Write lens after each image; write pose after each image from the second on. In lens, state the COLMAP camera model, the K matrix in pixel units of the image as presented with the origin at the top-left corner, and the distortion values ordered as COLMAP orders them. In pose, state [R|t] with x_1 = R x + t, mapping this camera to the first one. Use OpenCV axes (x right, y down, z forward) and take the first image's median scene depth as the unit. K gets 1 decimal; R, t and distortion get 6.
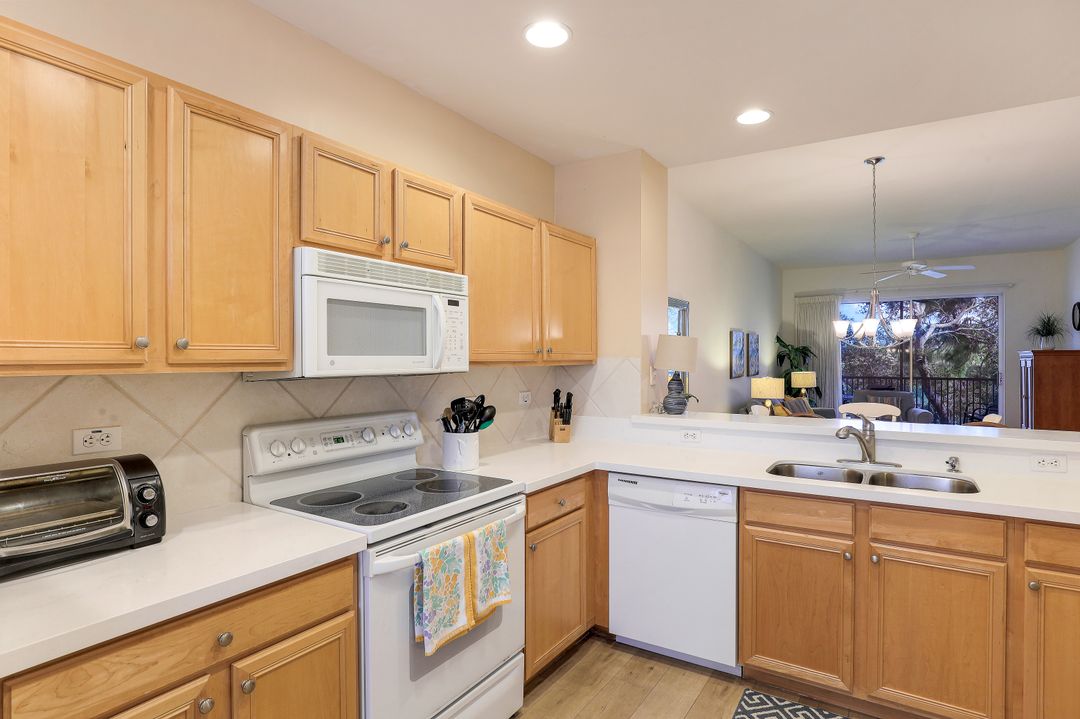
lens RADIAL K [[550.7, 0, 560.8], [0, 550.7, 359.5], [0, 0, 1]] dist [-0.000187, 0.000348]
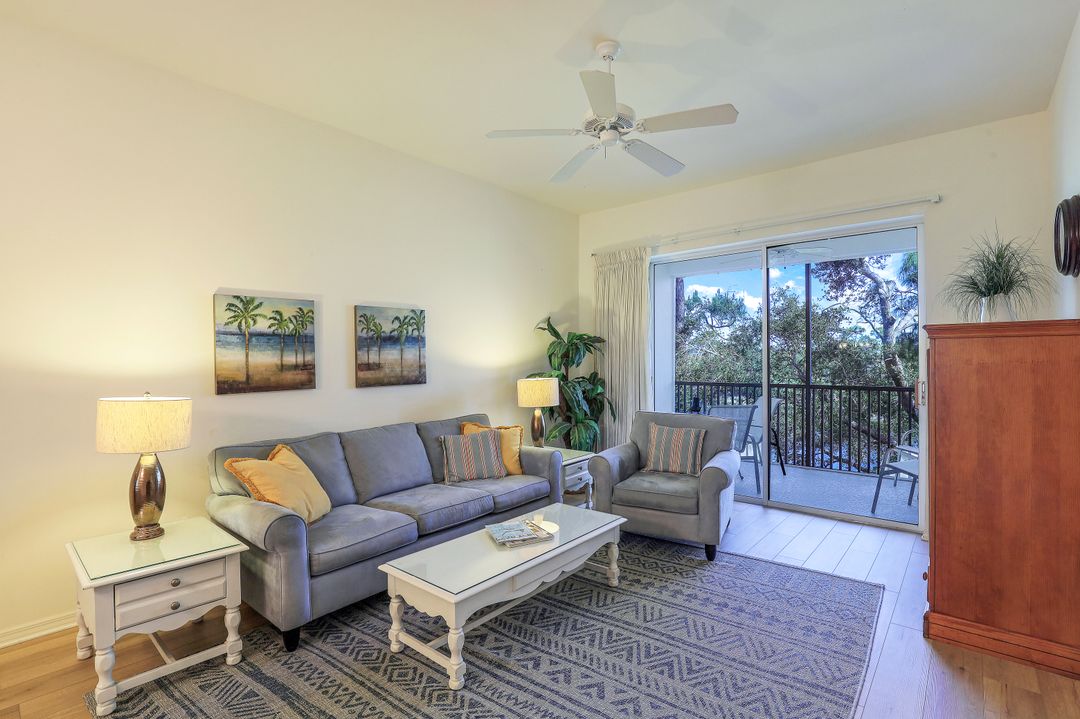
lens RADIAL K [[509.8, 0, 547.7], [0, 509.8, 359.0], [0, 0, 1]] dist [-0.011985, 0.000696]
pose [[0.990247, -0.003157, -0.139286, 0.662634], [0.002769, 0.999992, -0.002981, 0.006674], [0.139294, 0.002566, 0.990248, 0.632873]]
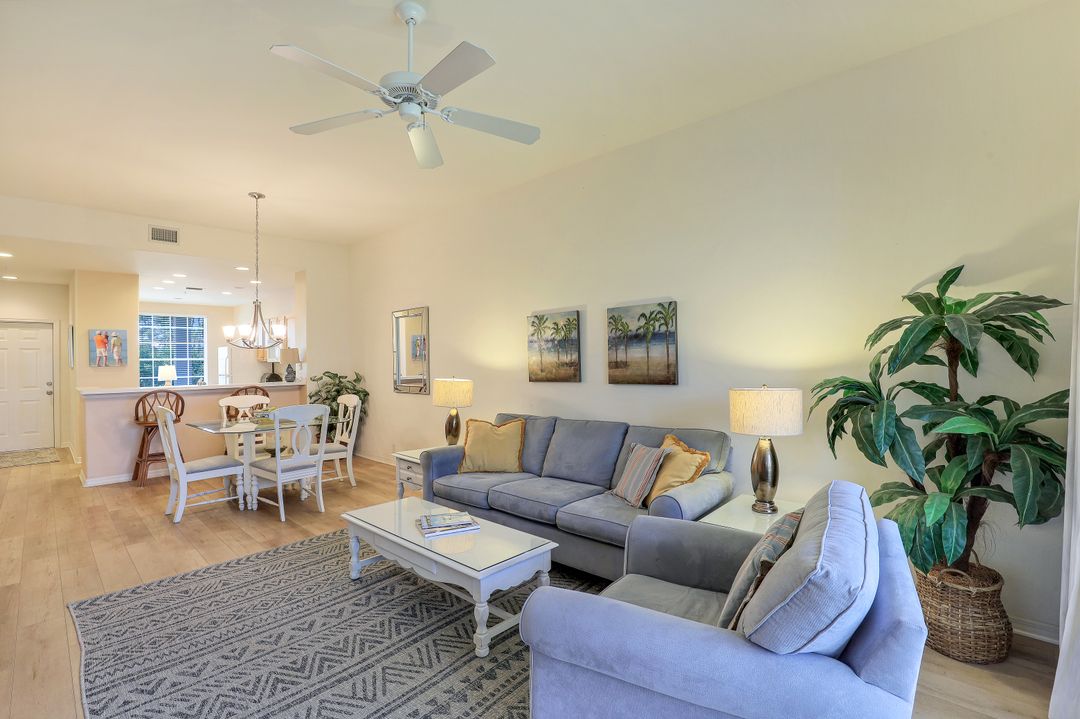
lens RADIAL K [[500.7, 0, 554.6], [0, 500.7, 356.7], [0, 0, 1]] dist [-0.052879, 0.016992]
pose [[-0.186753, -0.000143, -0.982407, 0.965745], [0.011425, 0.999932, -0.002318, 0.004189], [0.982341, -0.011657, -0.186738, 1.180093]]
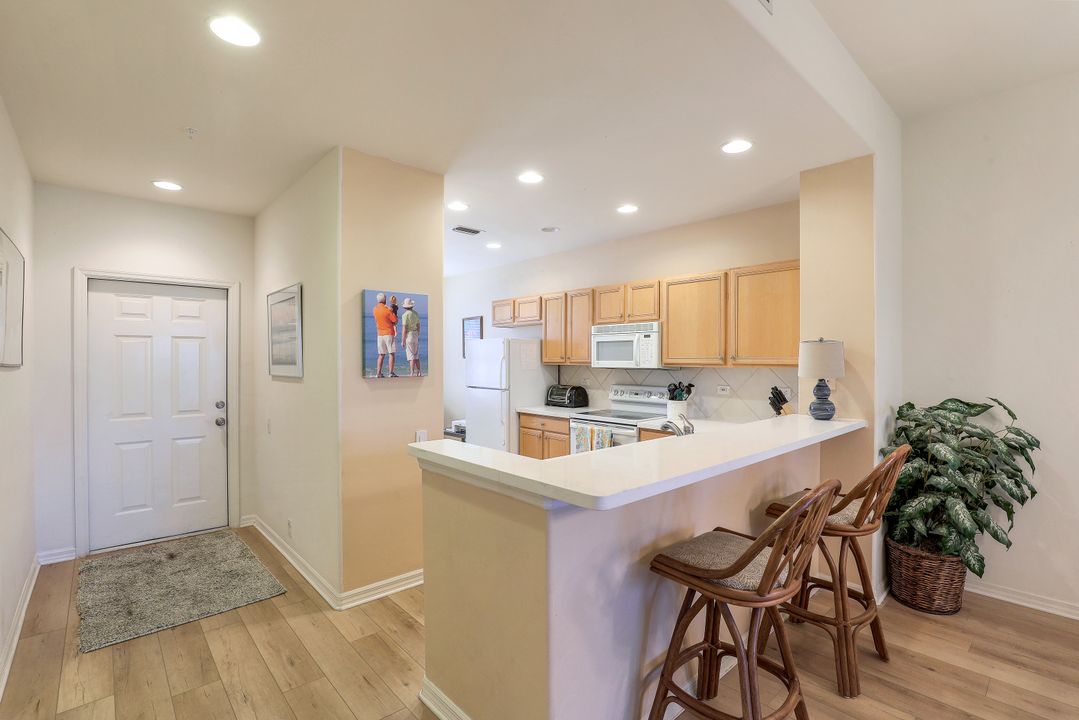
lens RADIAL K [[483.6, 0, 545.7], [0, 483.6, 359.8], [0, 0, 1]] dist [-0.017439, 0.000454]
pose [[-0.247824, 0.004505, -0.968795, 0.552433], [-0.000363, 0.999989, 0.004743, -0.006219], [0.968805, 0.001527, -0.247819, 0.347020]]
